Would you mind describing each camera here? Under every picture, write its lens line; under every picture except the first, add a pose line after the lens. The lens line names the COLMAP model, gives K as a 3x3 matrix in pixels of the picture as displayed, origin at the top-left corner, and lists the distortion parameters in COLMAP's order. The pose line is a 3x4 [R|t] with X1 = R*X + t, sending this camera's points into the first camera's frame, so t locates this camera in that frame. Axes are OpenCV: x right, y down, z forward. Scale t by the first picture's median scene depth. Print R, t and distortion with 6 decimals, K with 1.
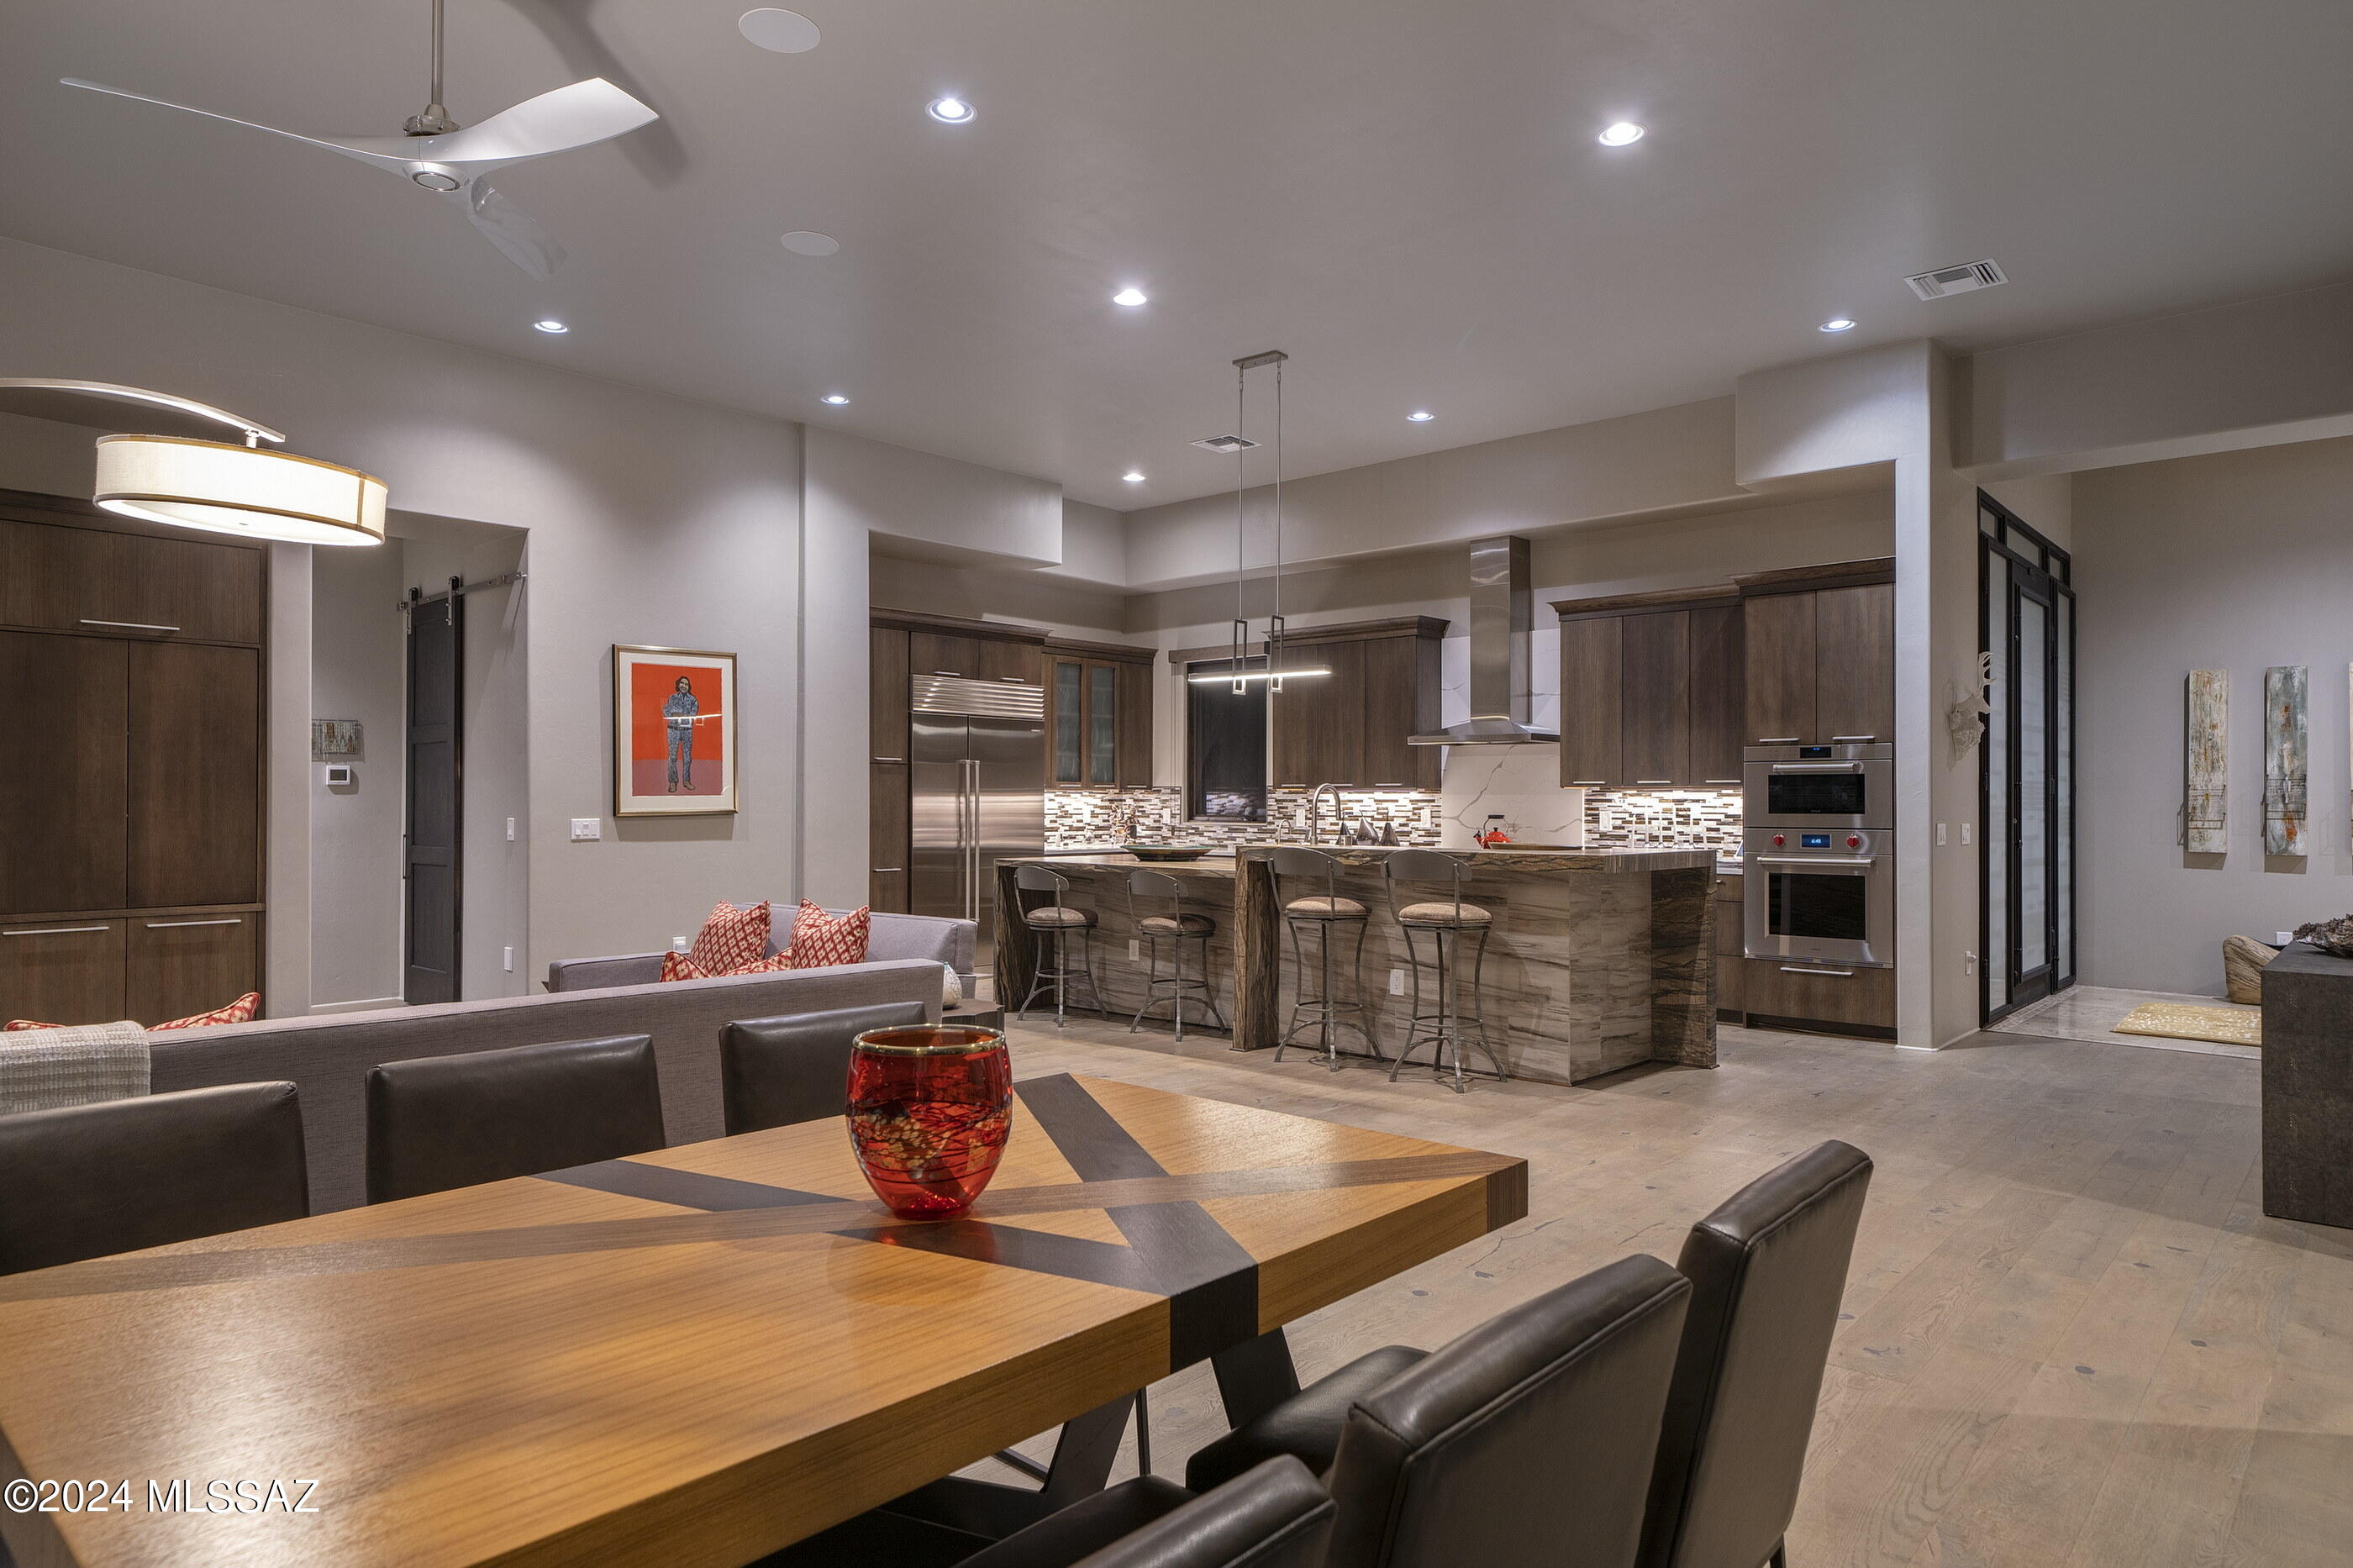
lens RADIAL K [[1395.6, 0, 1165.8], [0, 1395.6, 798.6], [0, 0, 1]] dist [0.005189, 0.001304]
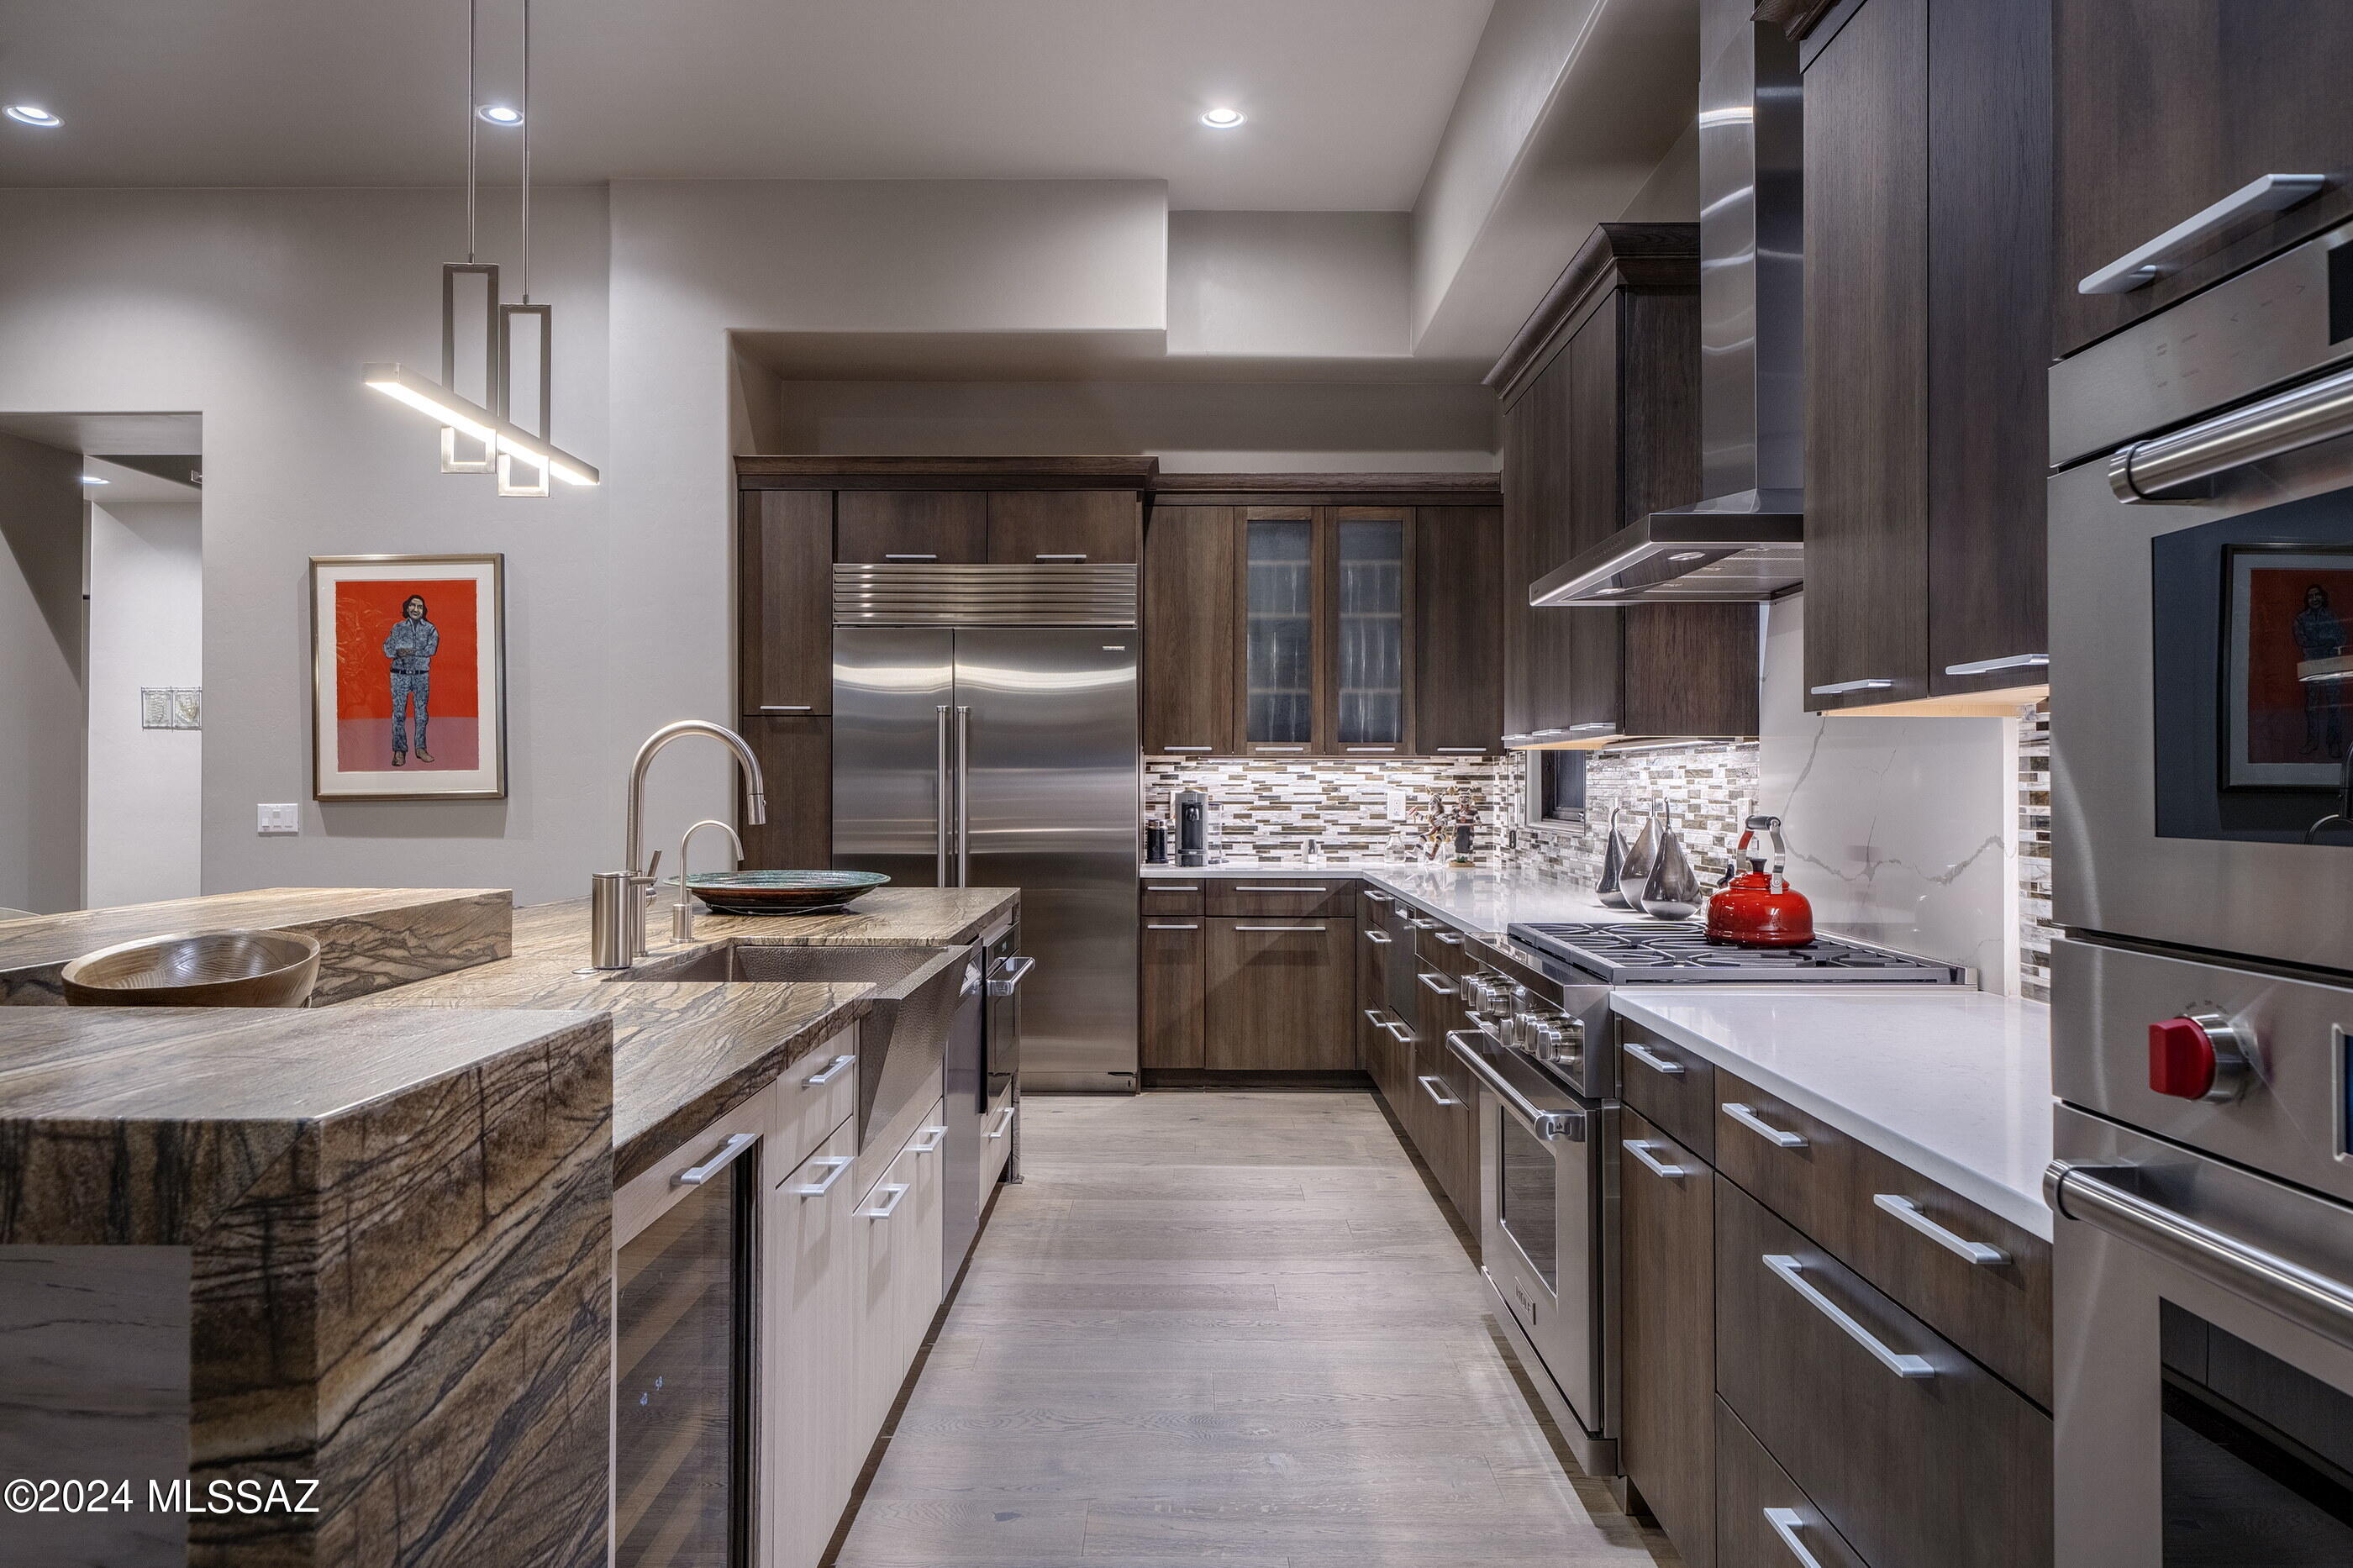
lens RADIAL K [[1528.4, 0, 1140.6], [0, 1528.4, 761.9], [0, 0, 1]] dist [0.002484, -0.001913]
pose [[0.660730, -0.015323, -0.750467, 0.423050], [0.002660, 0.999833, -0.018073, 0.007575], [0.750619, 0.009945, 0.660661, 0.738722]]
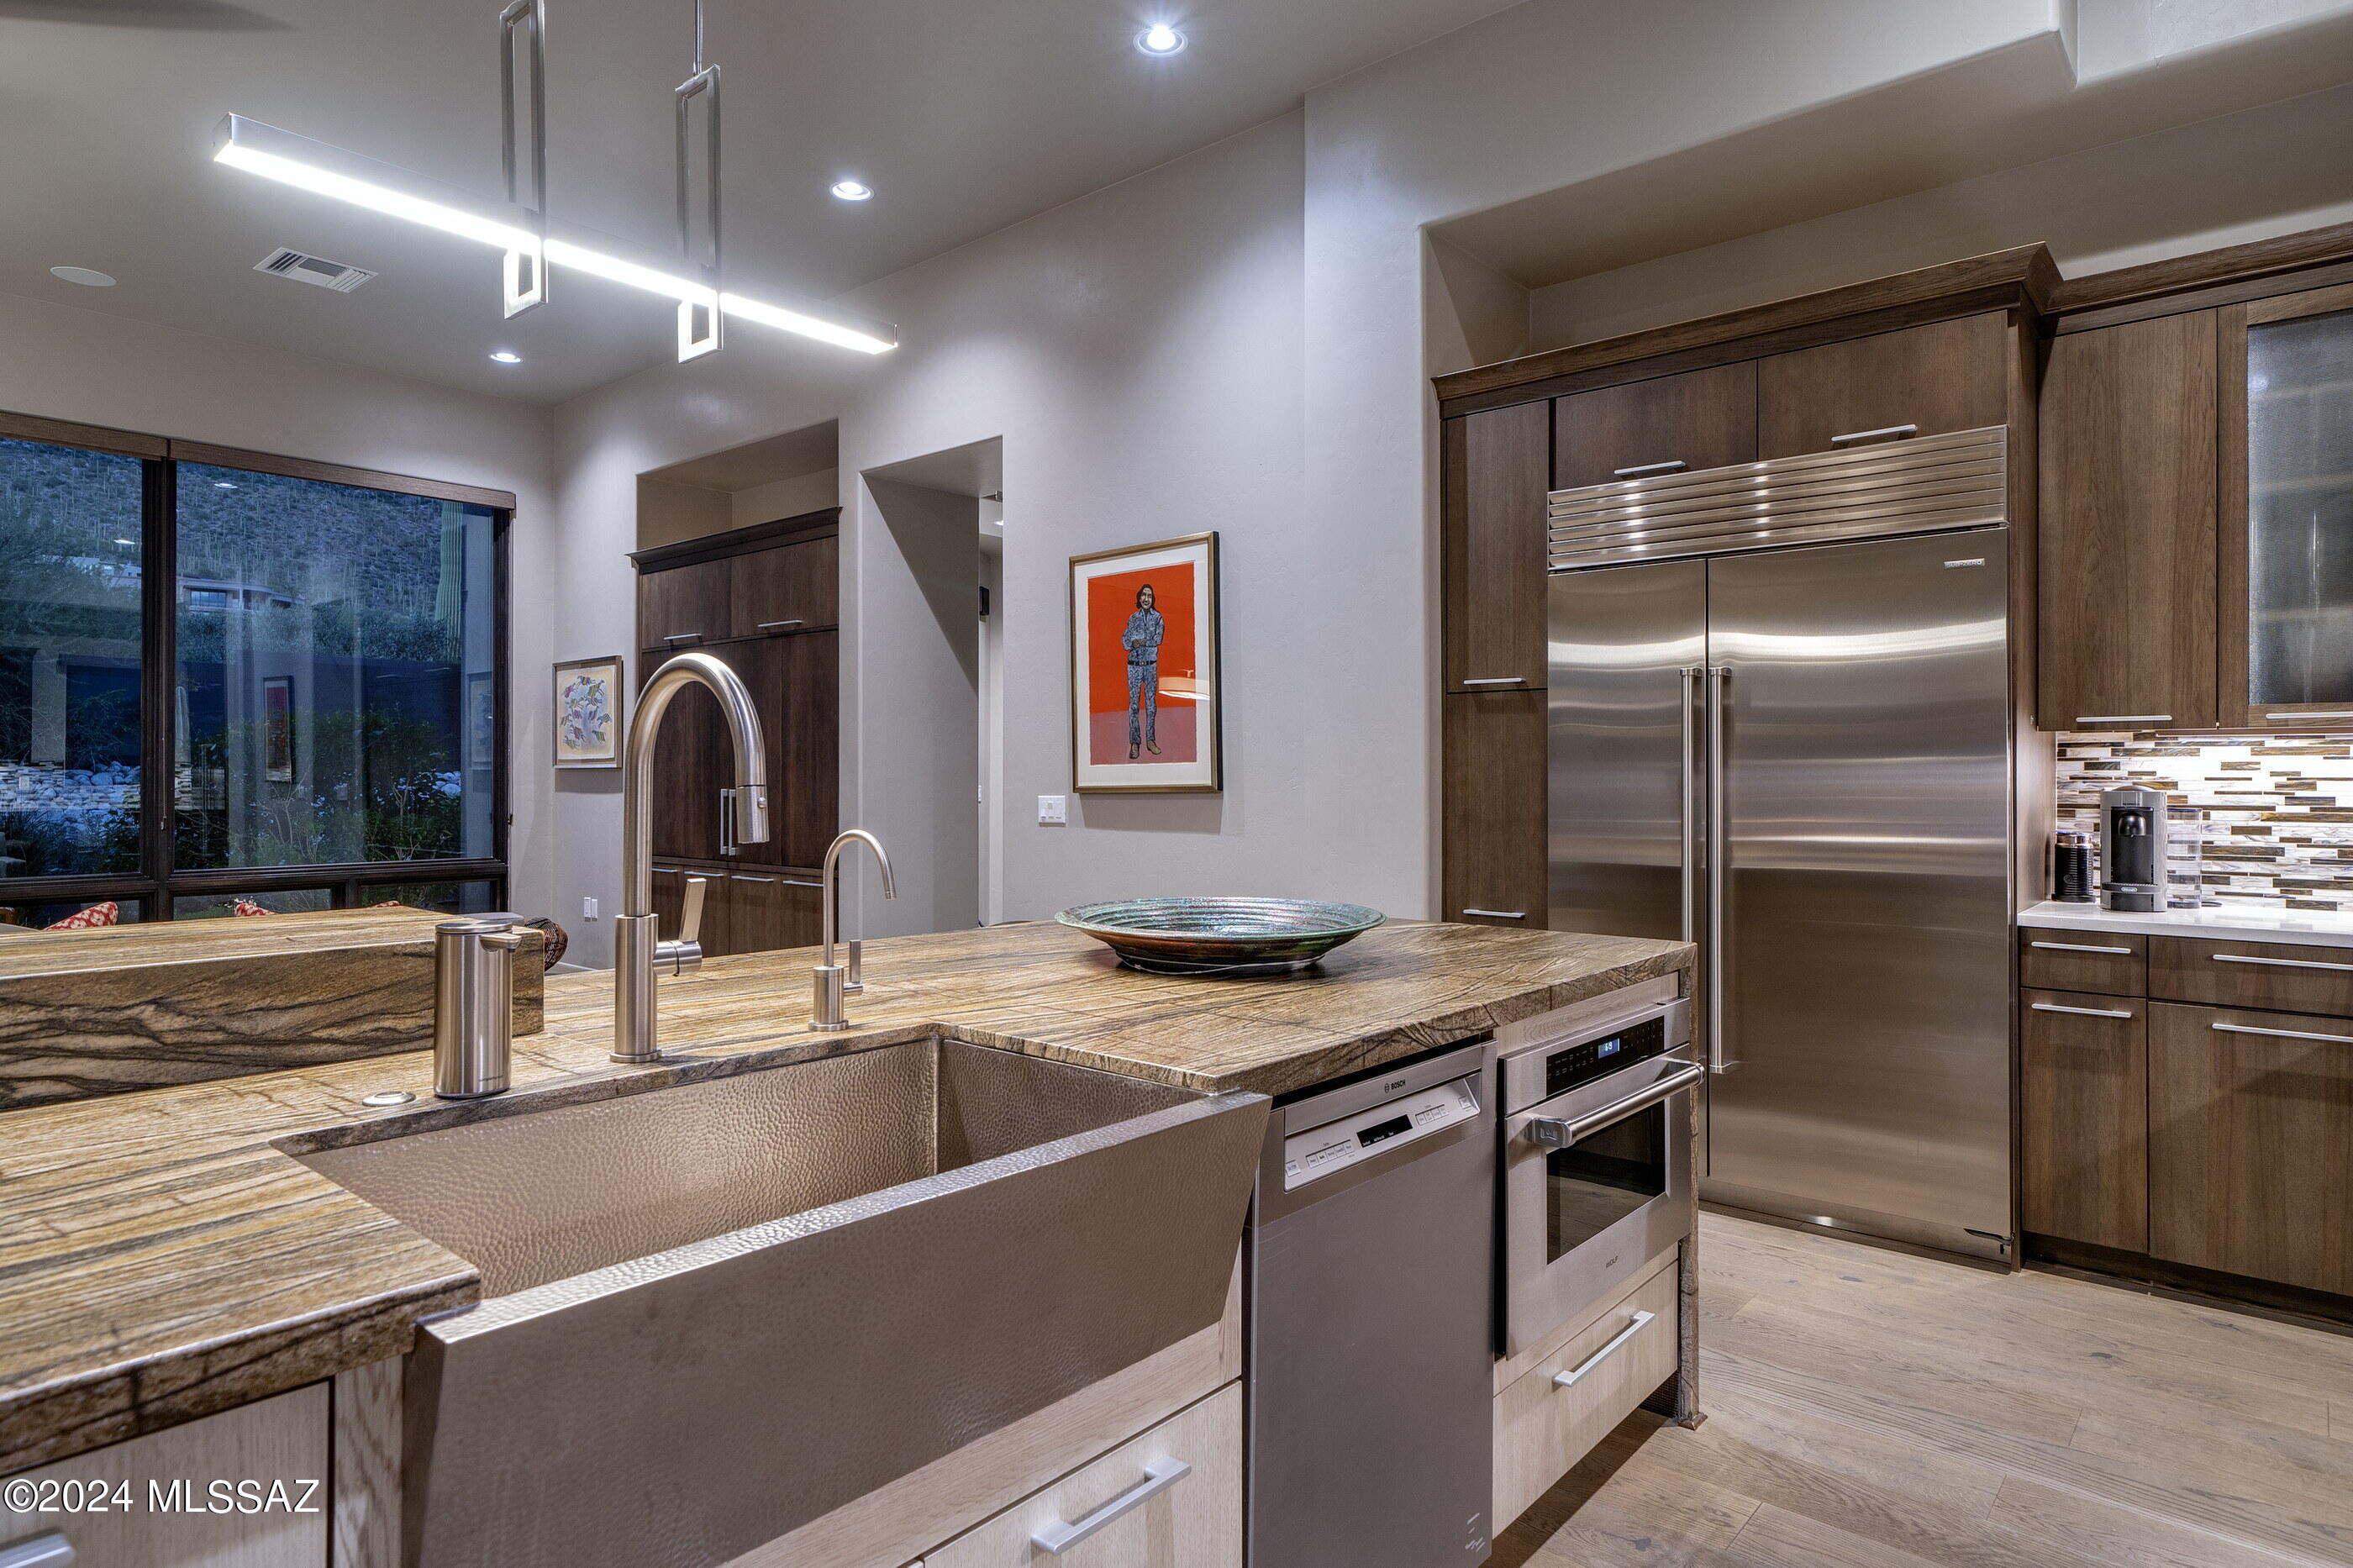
lens RADIAL K [[1298.0, 0, 1187.6], [0, 1298.0, 768.9], [0, 0, 1]] dist [0.000384, 0.001460]
pose [[0.030897, -0.013147, -0.999436, 0.260205], [-0.001664, 0.999911, -0.013205, 0.008244], [0.999521, 0.002071, 0.030873, 0.954698]]
